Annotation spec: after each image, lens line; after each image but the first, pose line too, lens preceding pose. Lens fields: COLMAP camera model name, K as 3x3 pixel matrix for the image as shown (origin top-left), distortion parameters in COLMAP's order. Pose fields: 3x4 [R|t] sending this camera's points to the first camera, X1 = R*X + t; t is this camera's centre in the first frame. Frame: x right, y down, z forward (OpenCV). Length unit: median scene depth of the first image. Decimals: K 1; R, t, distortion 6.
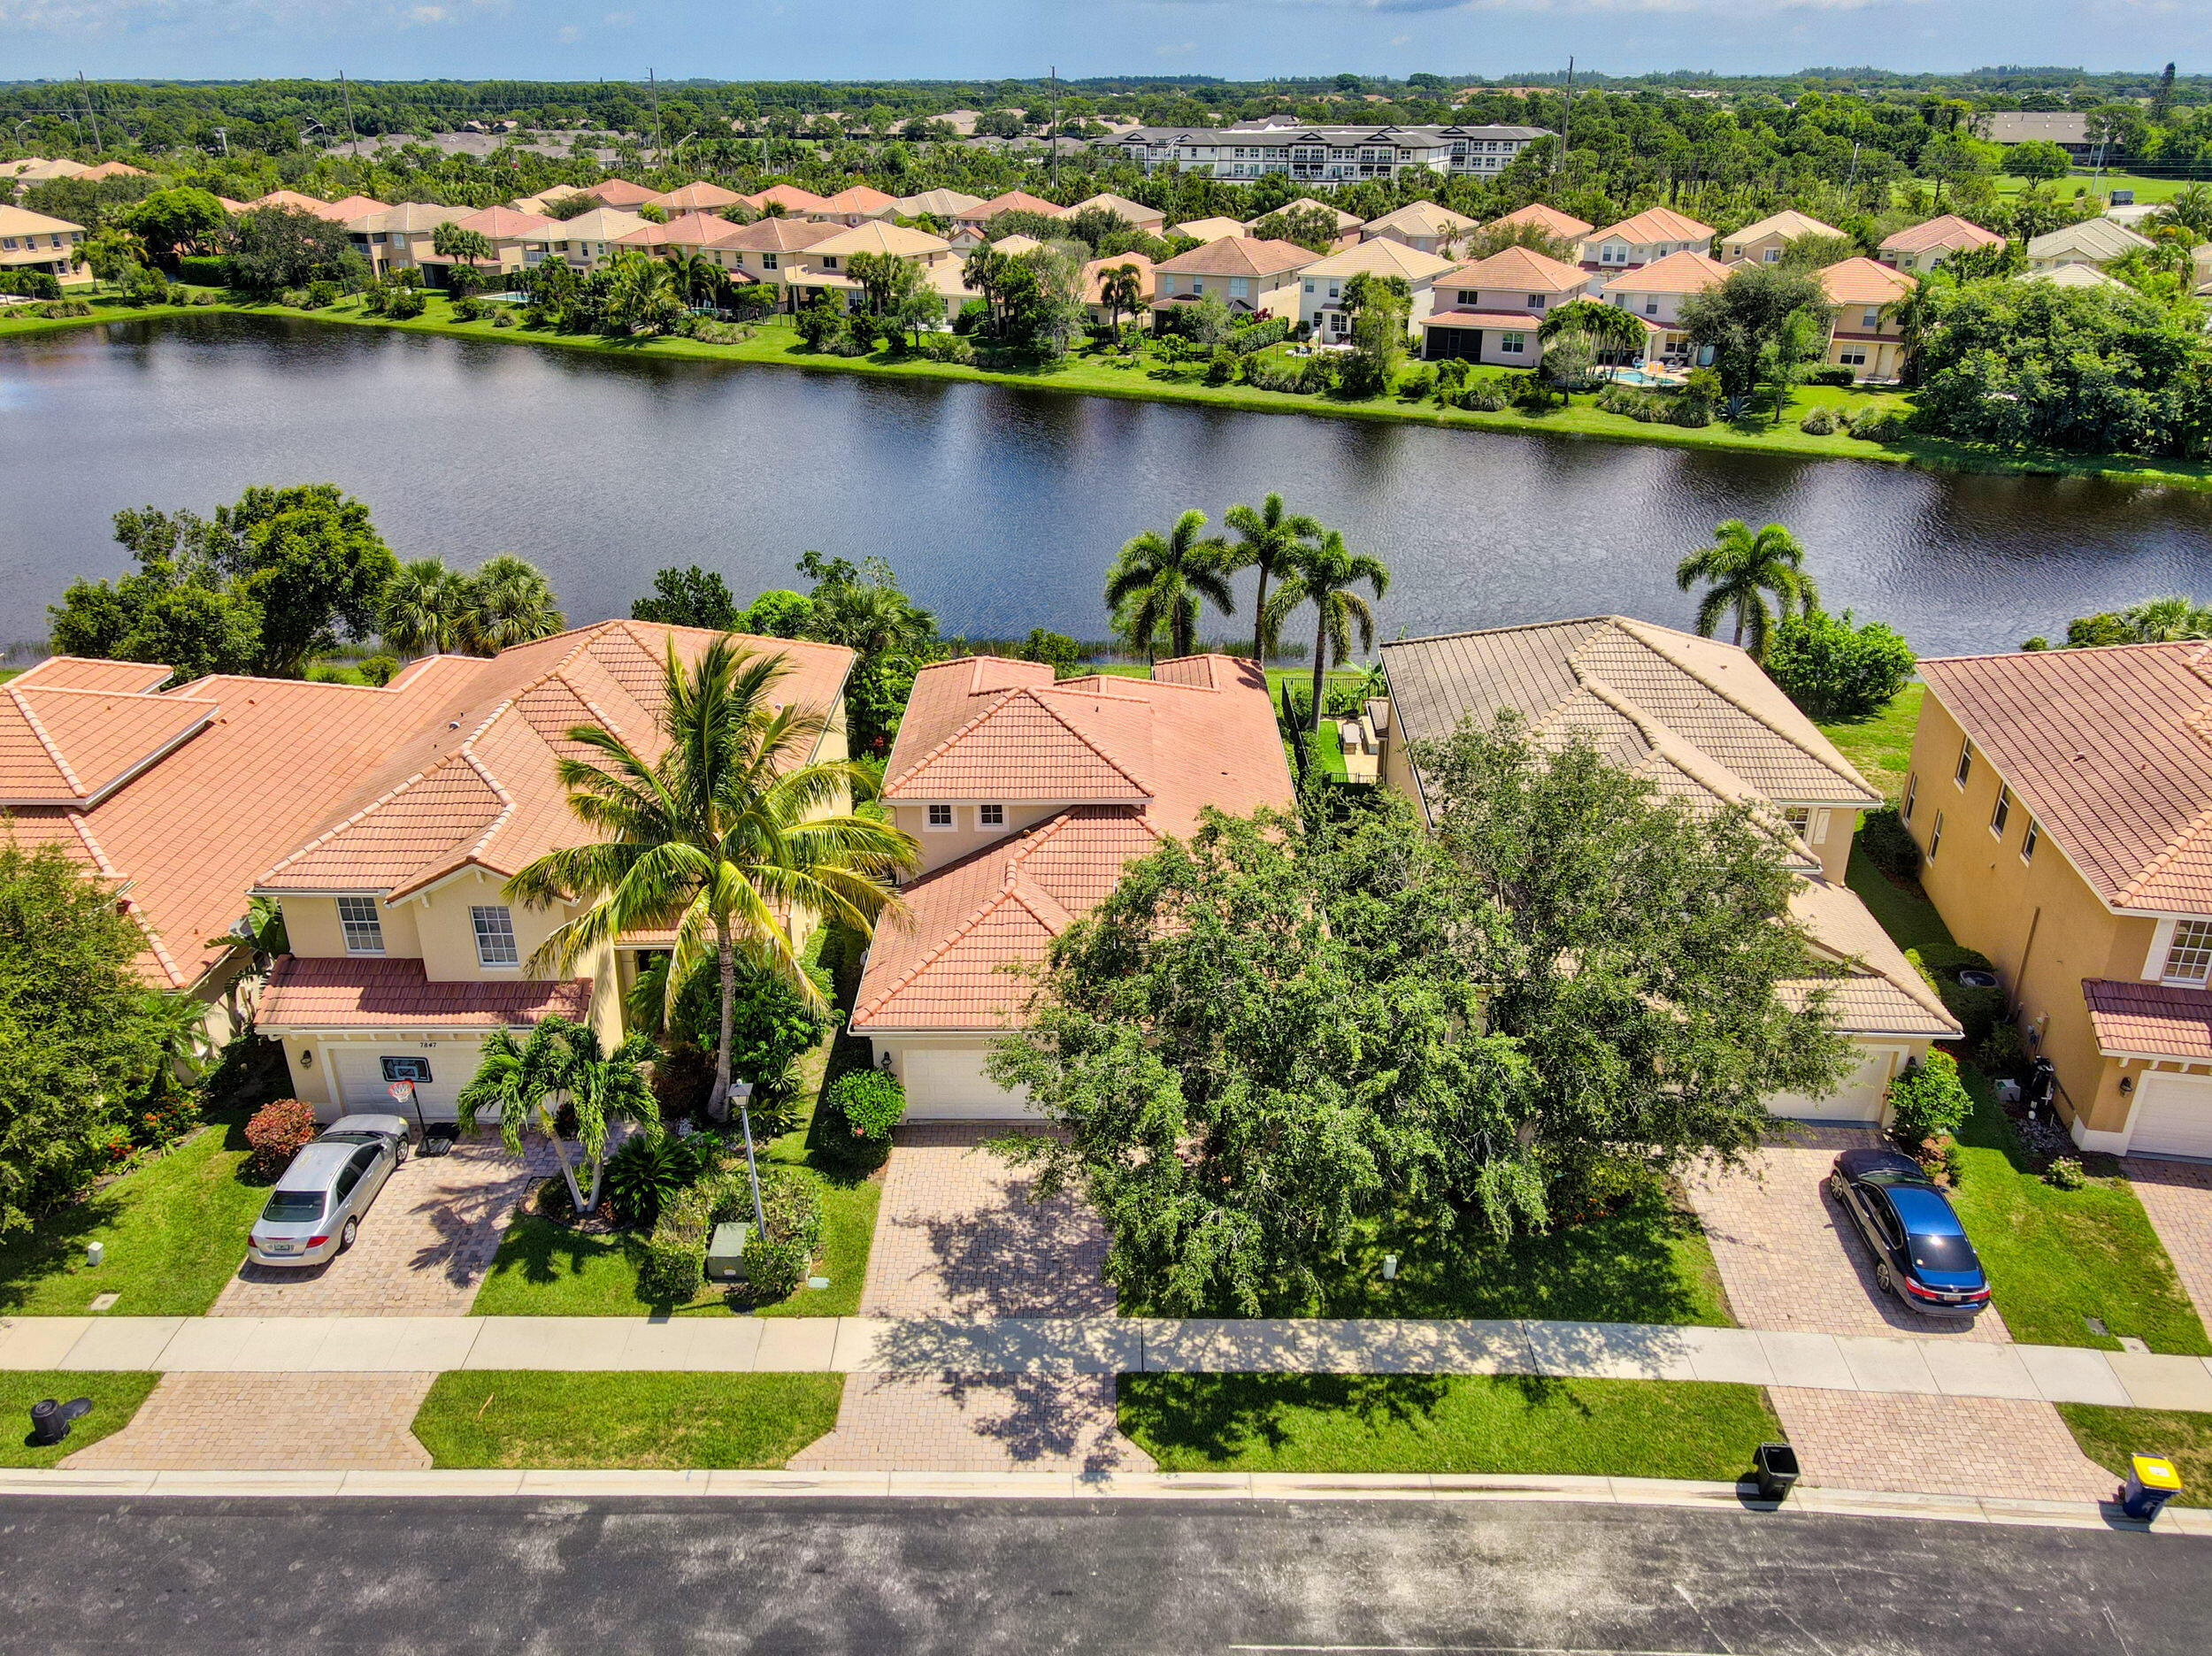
lens RADIAL K [[1592.3, 0, 1107.7], [0, 1592.3, 829.4], [0, 0, 1]] dist [0.015242, 0.000588]
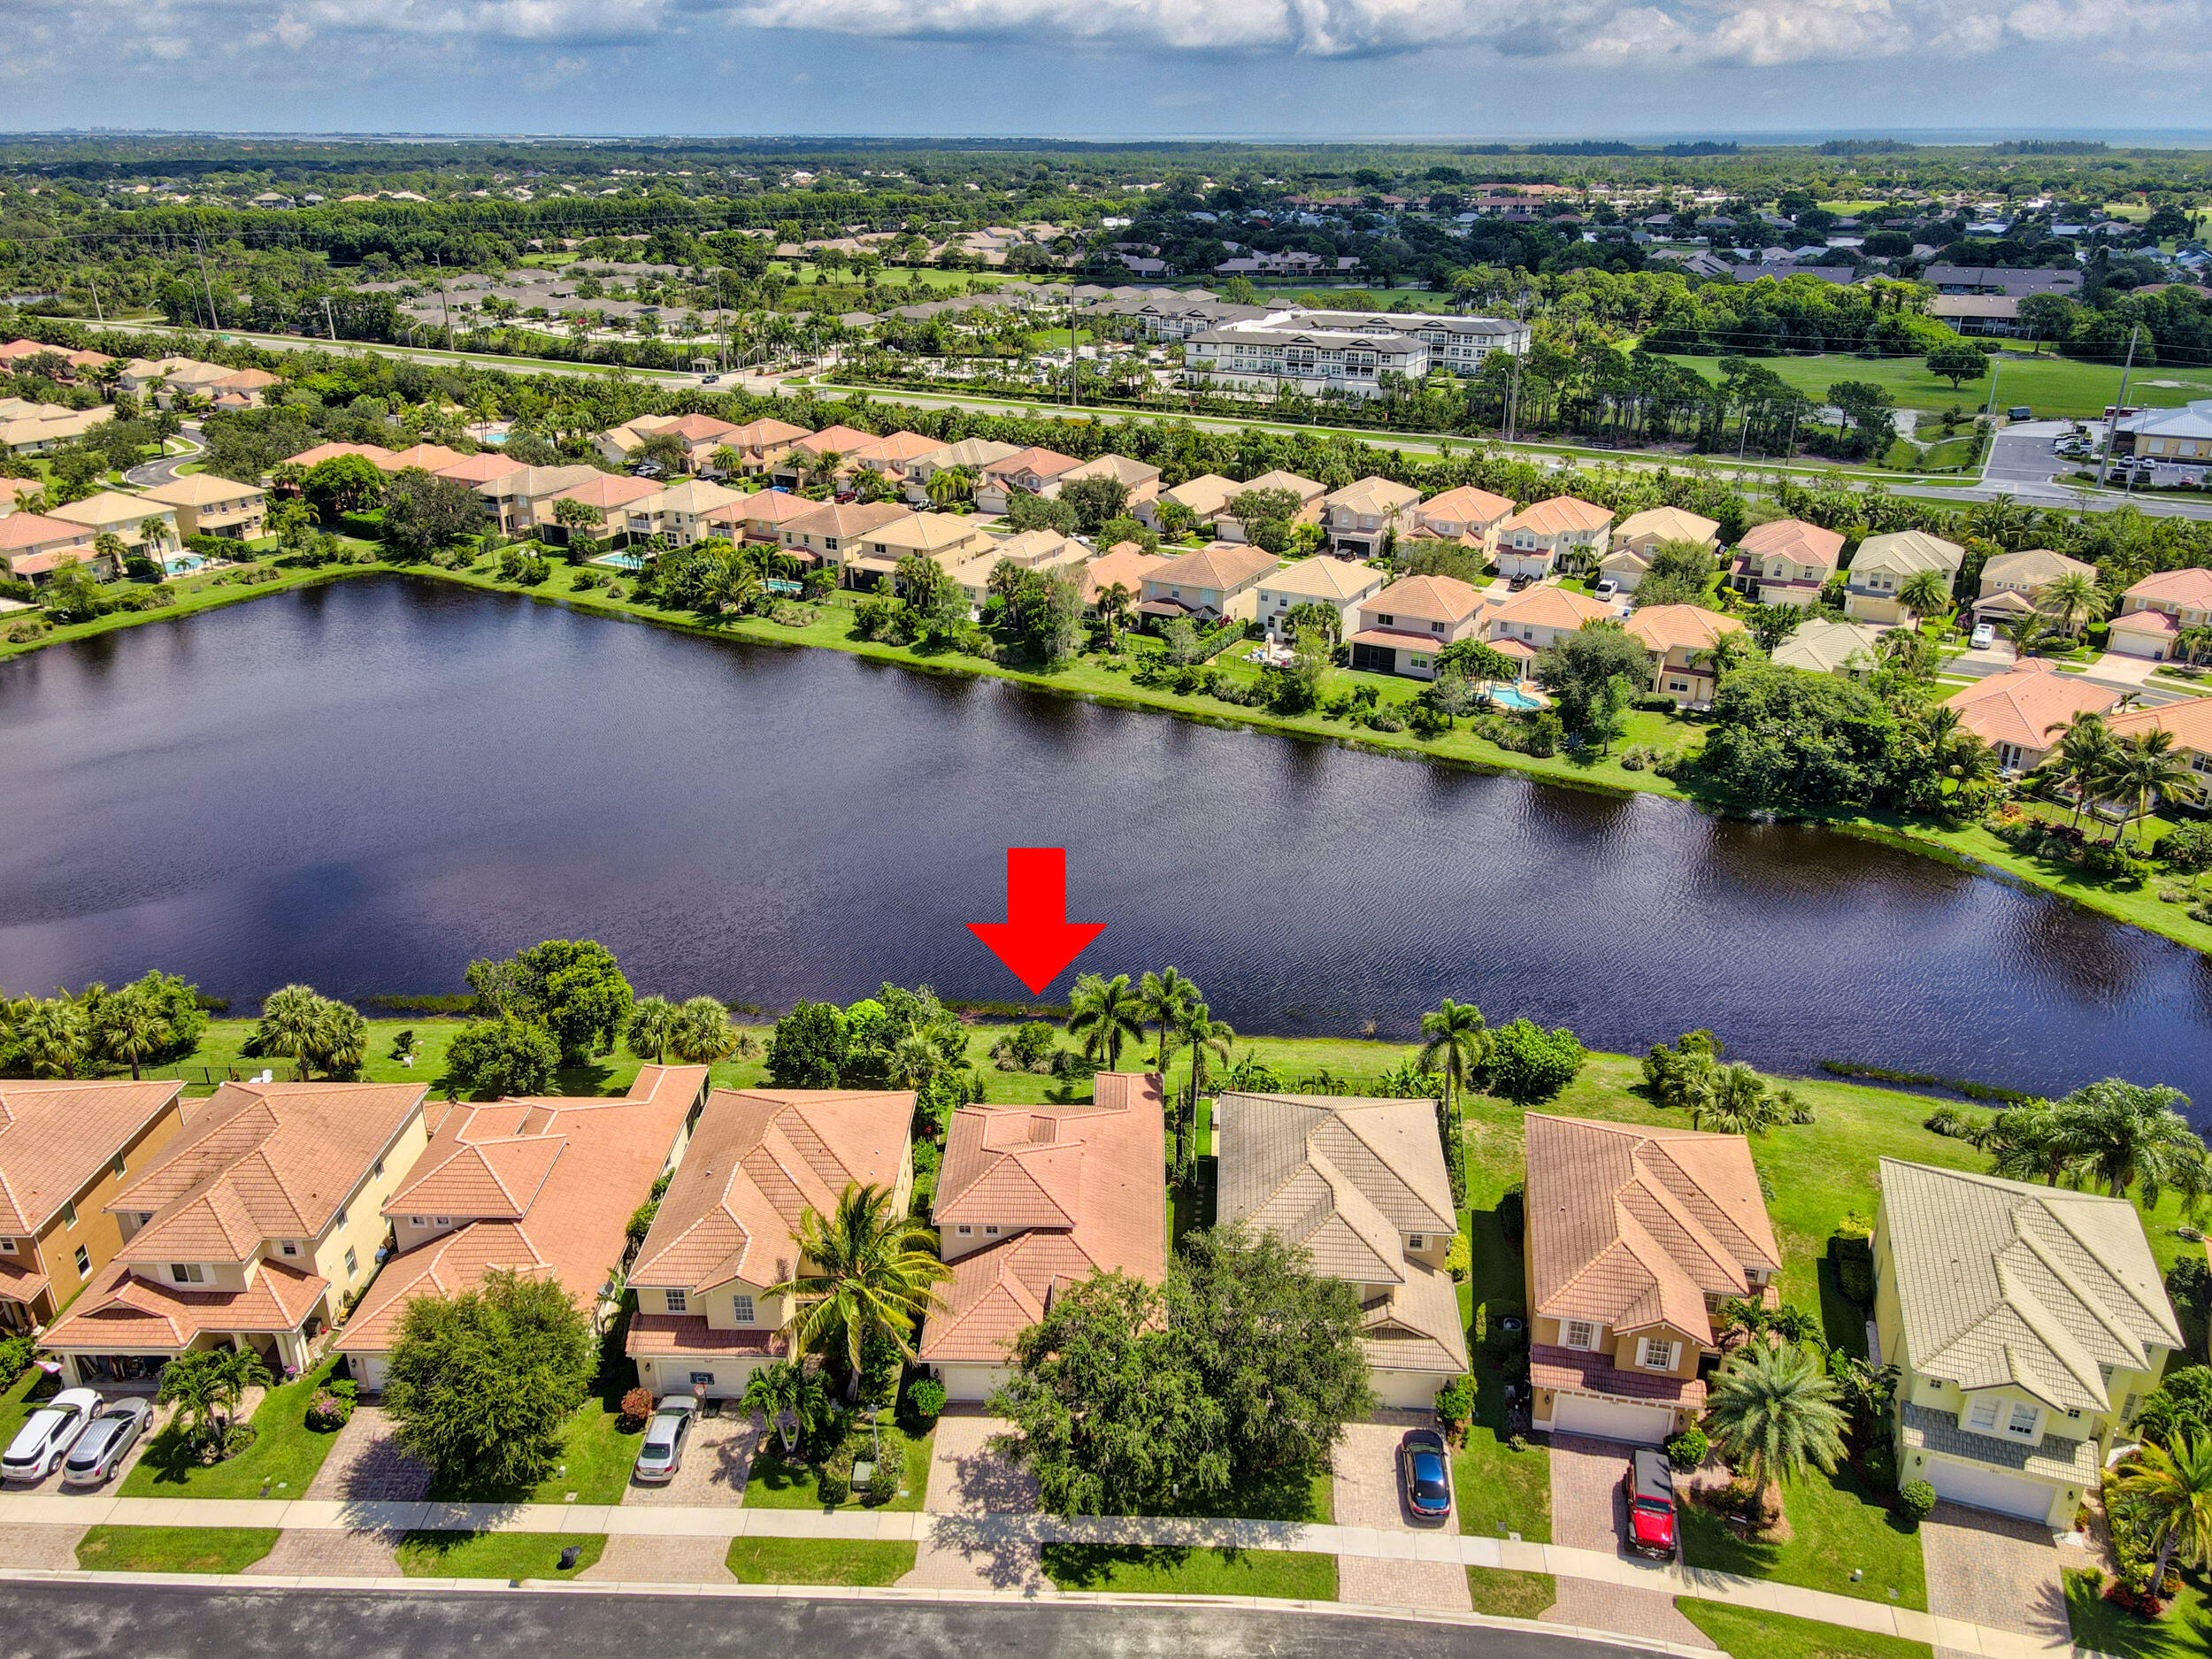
lens RADIAL K [[1592.5, 0, 1107.7], [0, 1592.5, 830.9], [0, 0, 1]] dist [0.015242, 0.000588]
pose [[0.999827, 0.012274, -0.013953, 0.095717], [-0.012715, 0.999407, -0.031994, -0.473745], [0.013552, 0.032166, 0.999391, -1.019861]]
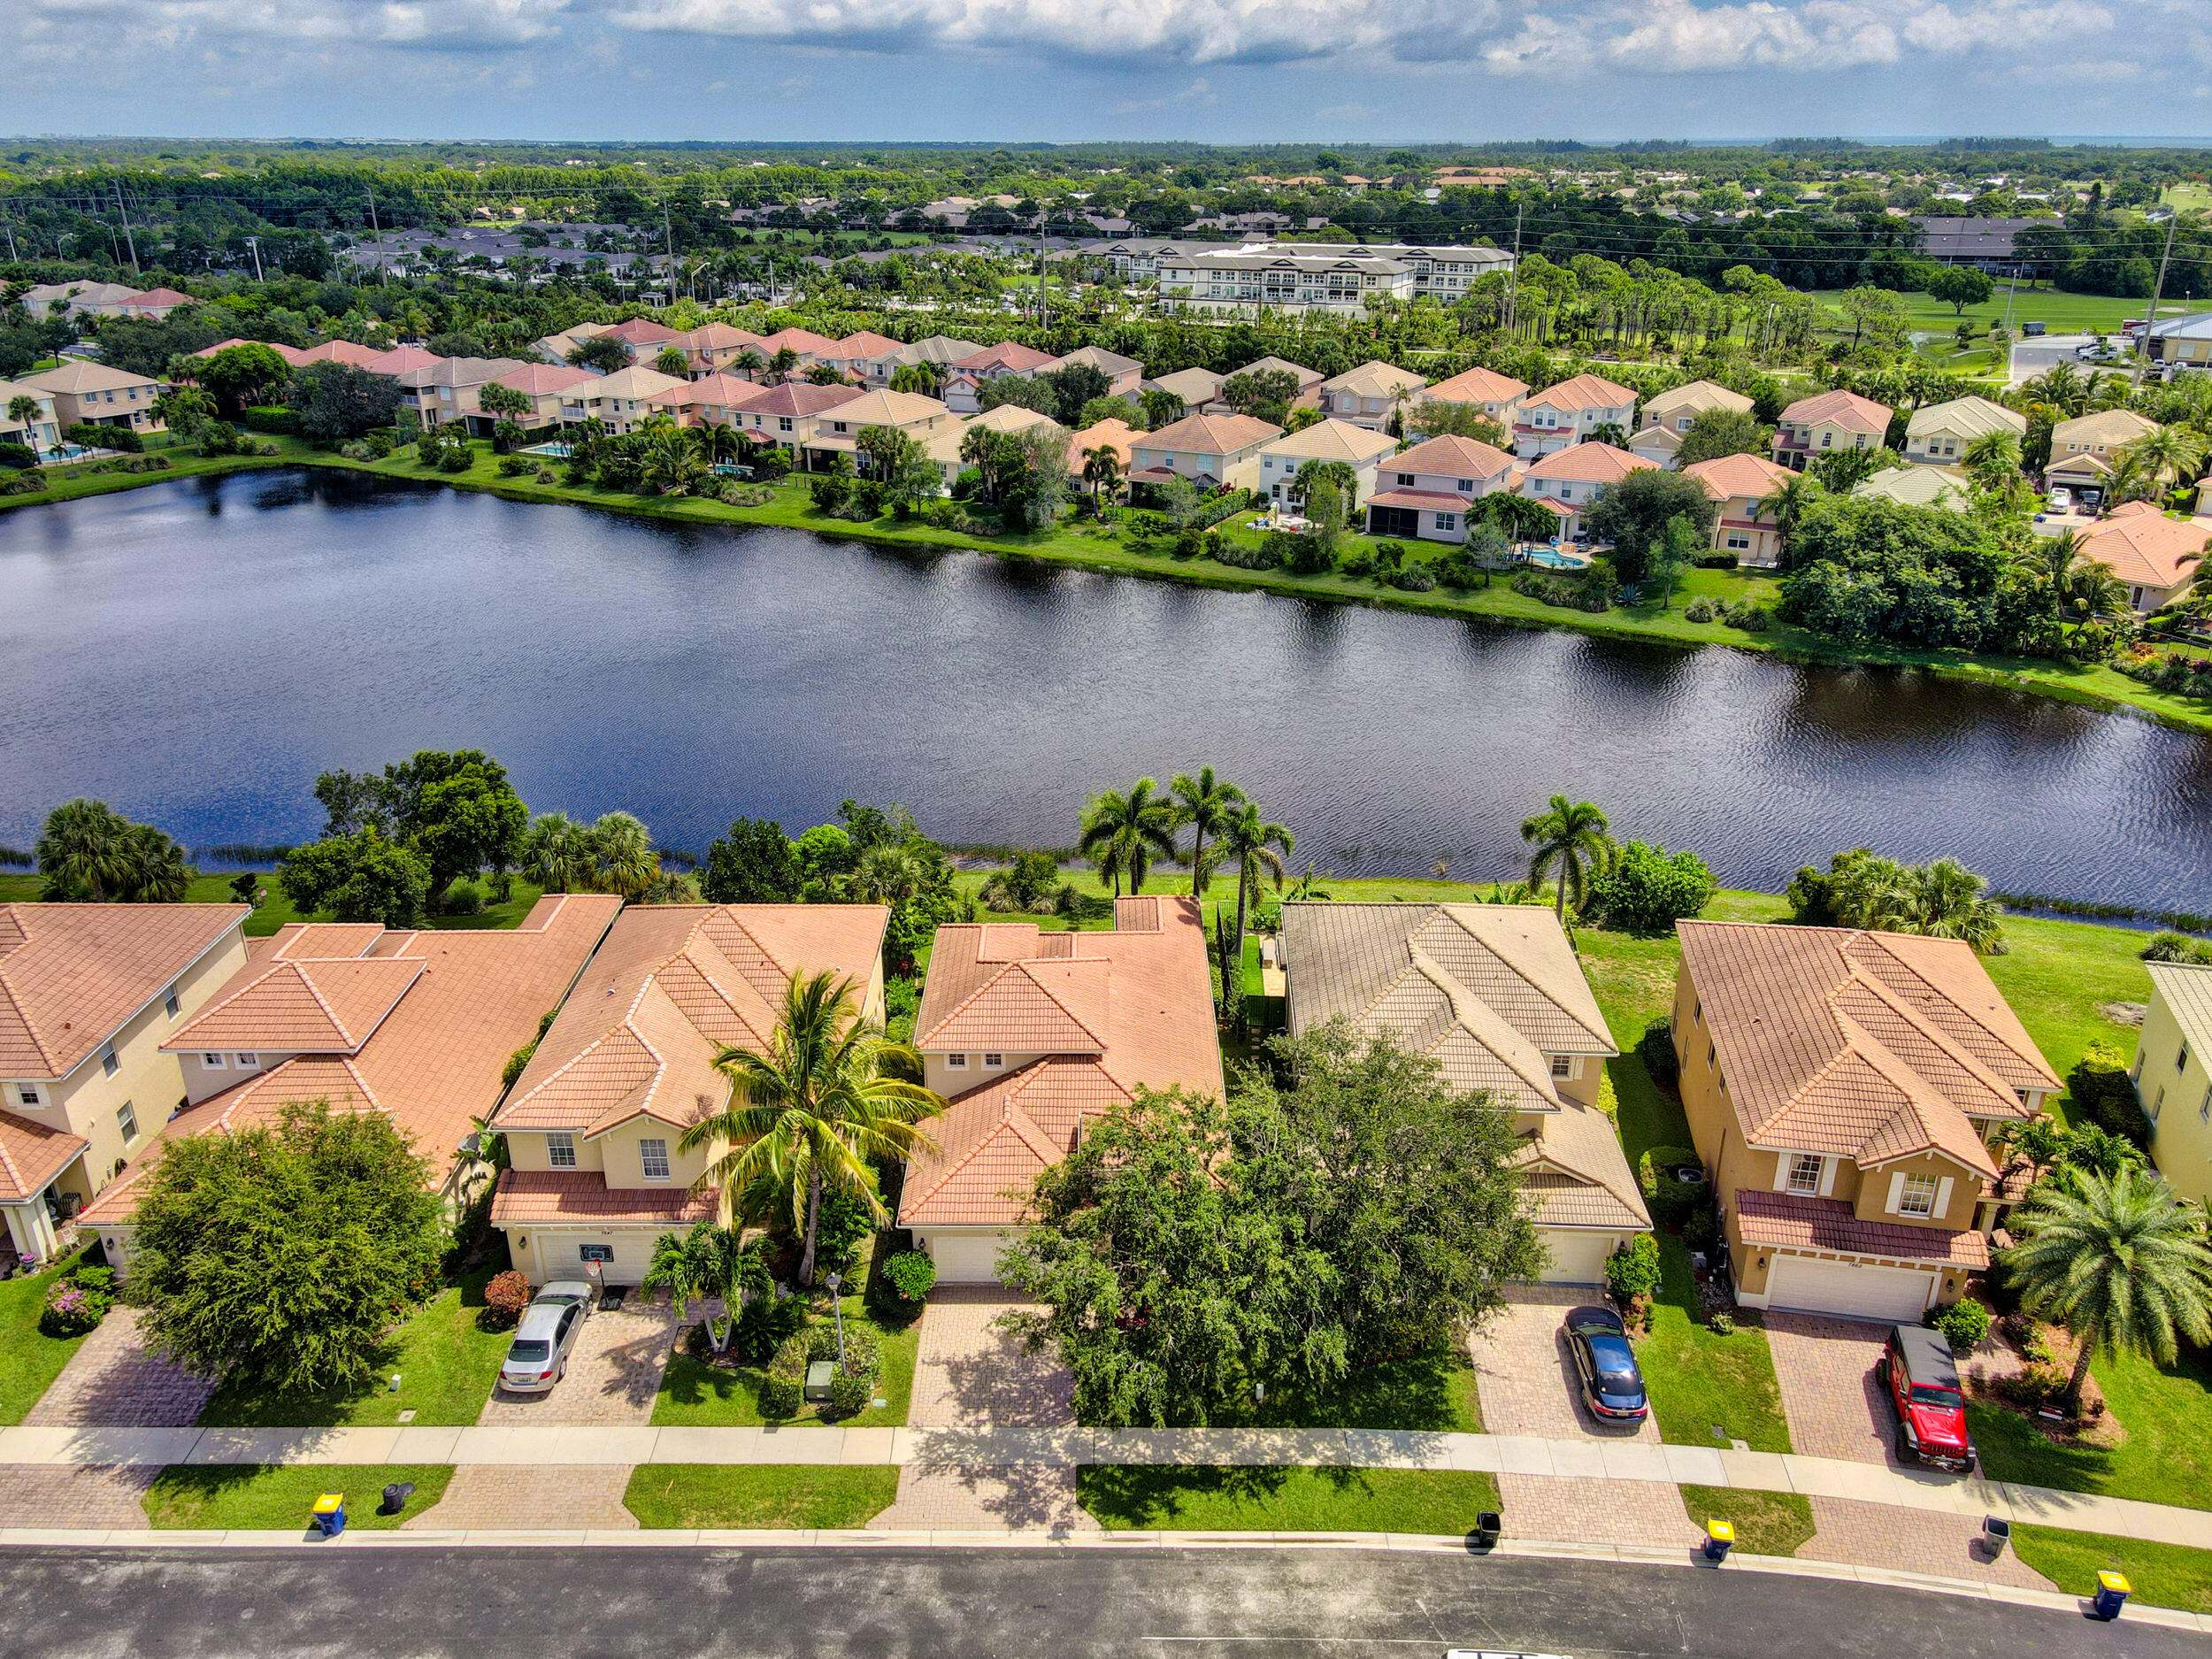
lens RADIAL K [[1585.0, 0, 1106.8], [0, 1585.0, 831.9], [0, 0, 1]] dist [0.011648, 0.010040]
pose [[0.999970, 0.001997, 0.007540, 0.018307], [-0.001768, 0.999539, -0.030298, -0.187426], [-0.007597, 0.030284, 0.999512, -0.461437]]
